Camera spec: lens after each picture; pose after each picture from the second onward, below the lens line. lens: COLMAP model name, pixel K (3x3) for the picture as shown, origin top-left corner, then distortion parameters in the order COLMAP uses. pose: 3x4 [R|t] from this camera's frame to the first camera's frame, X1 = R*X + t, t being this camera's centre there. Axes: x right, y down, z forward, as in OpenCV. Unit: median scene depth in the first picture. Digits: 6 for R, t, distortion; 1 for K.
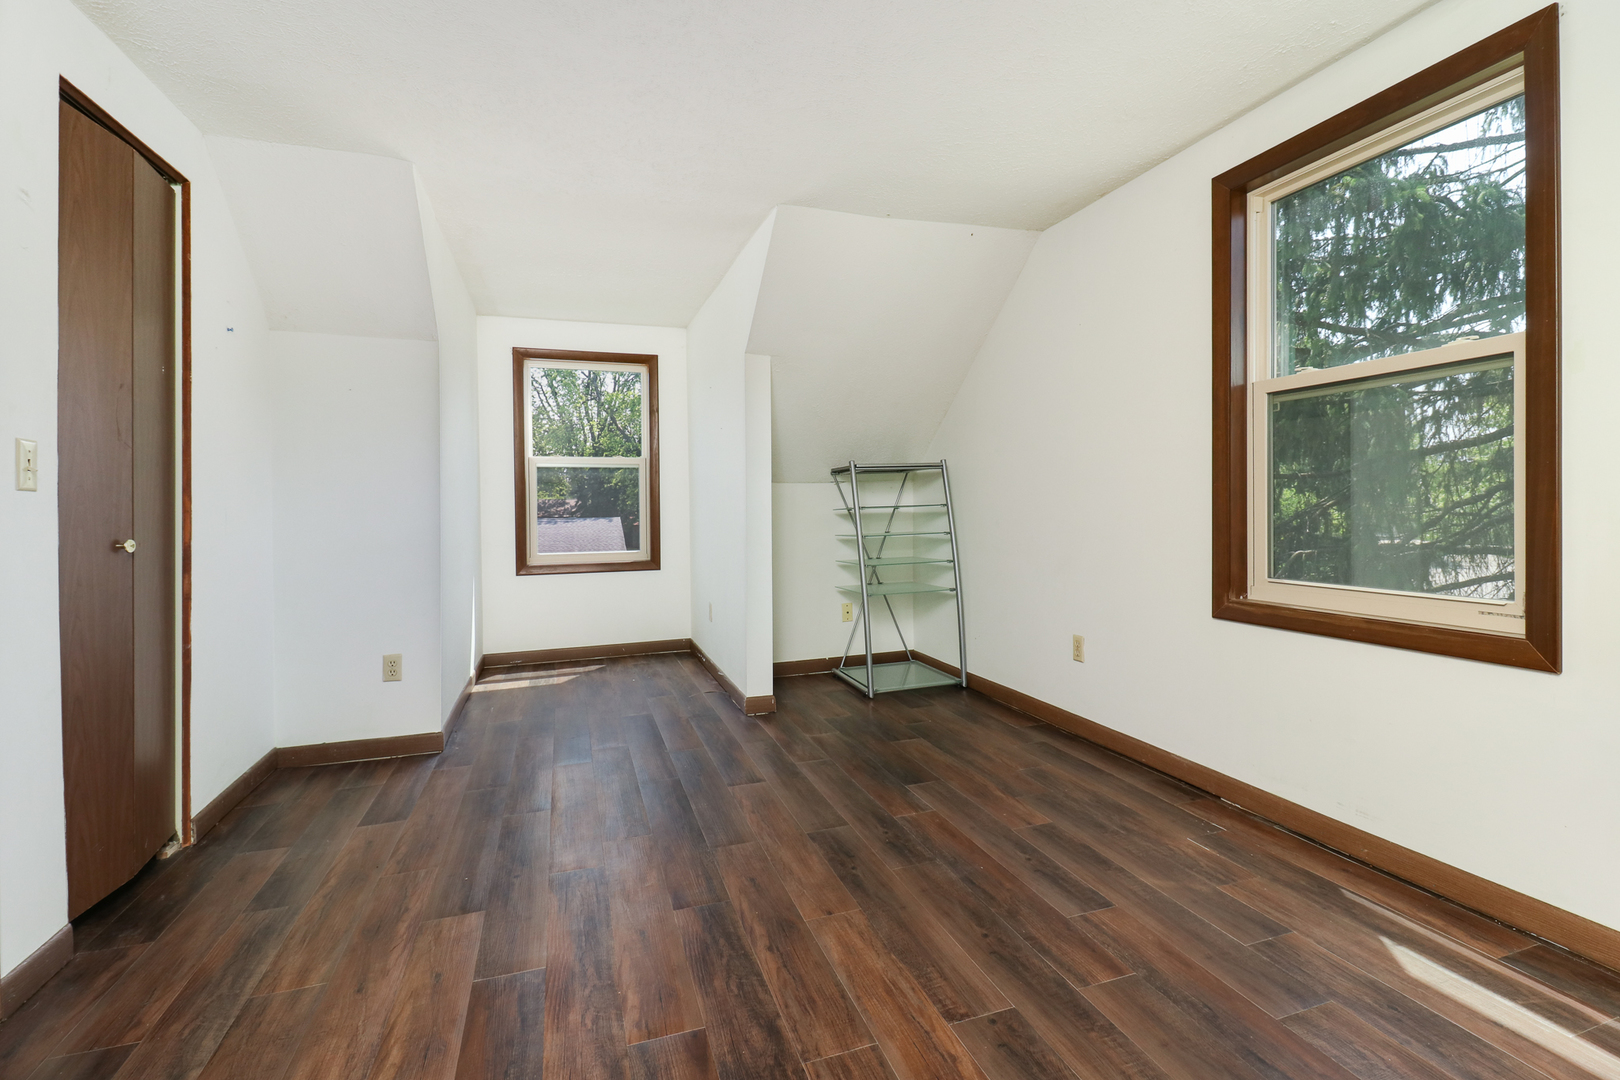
lens RADIAL K [[744.0, 0, 813.3], [0, 744.0, 498.8], [0, 0, 1]] dist [0.007704, -0.007165]
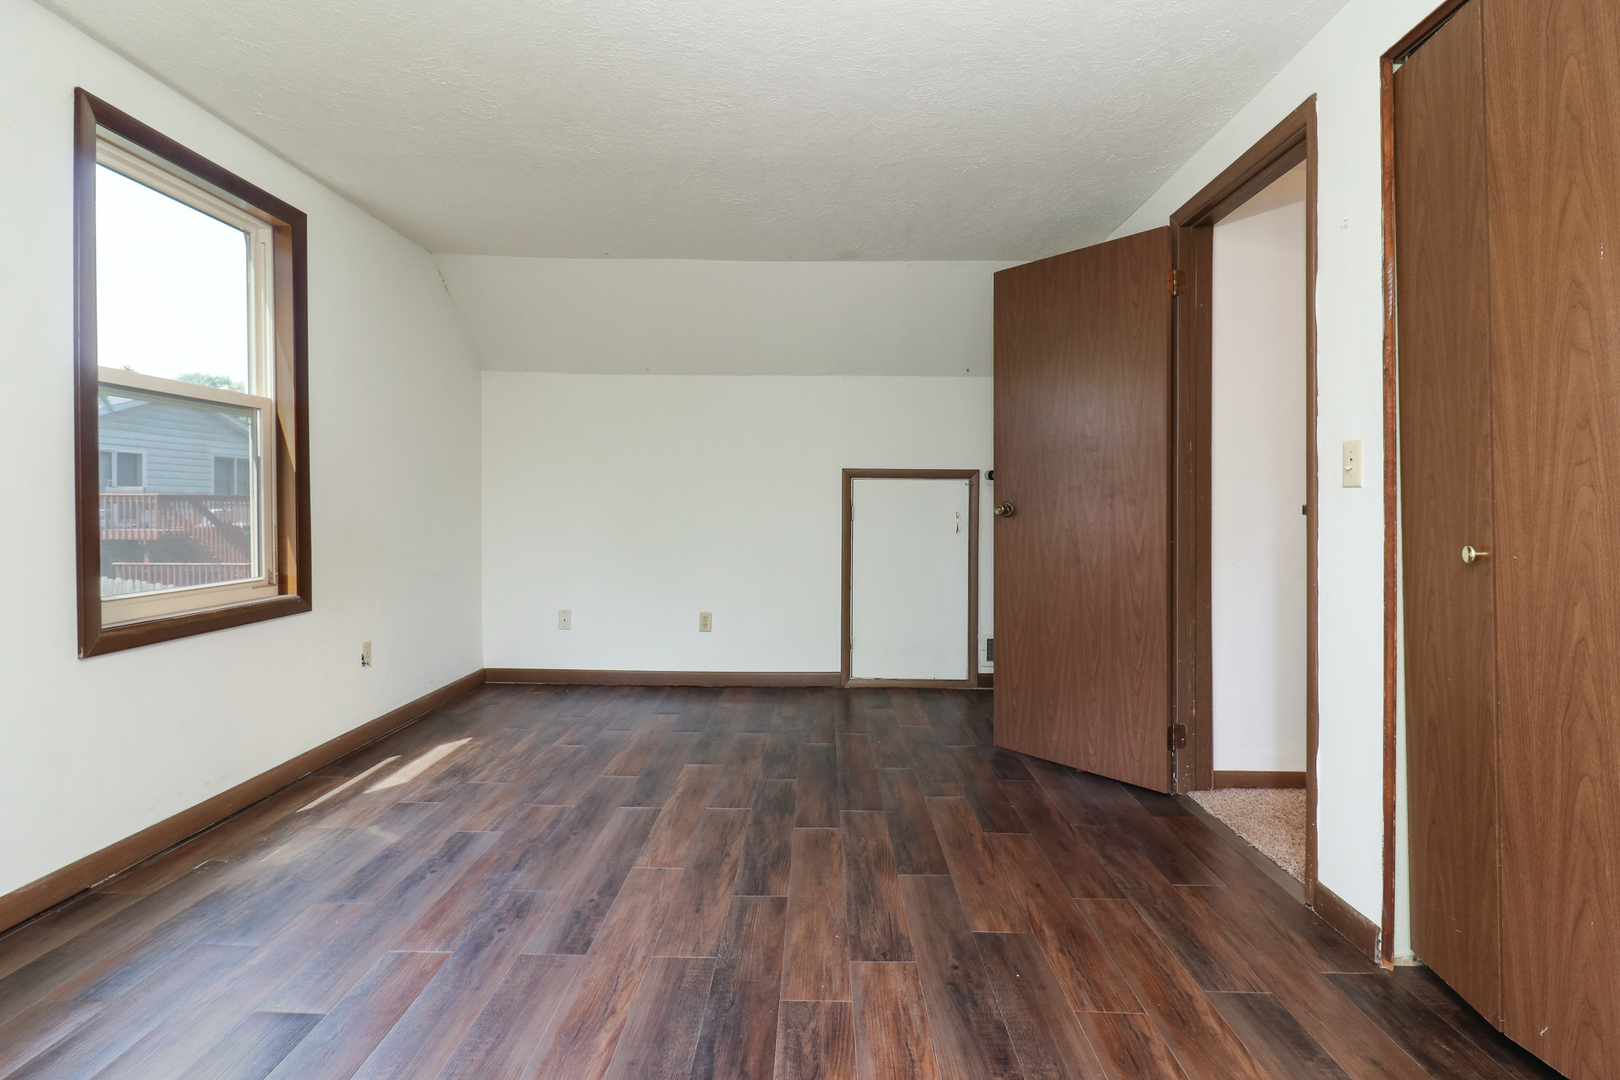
lens RADIAL K [[744.0, 0, 811.1], [0, 744.0, 525.9], [0, 0, 1]] dist [0.007704, -0.007165]
pose [[-0.941954, 0.000387, 0.335741, -0.586474], [0.005164, 0.999898, 0.013334, 0.022904], [-0.335702, 0.014294, -0.941860, 2.026180]]
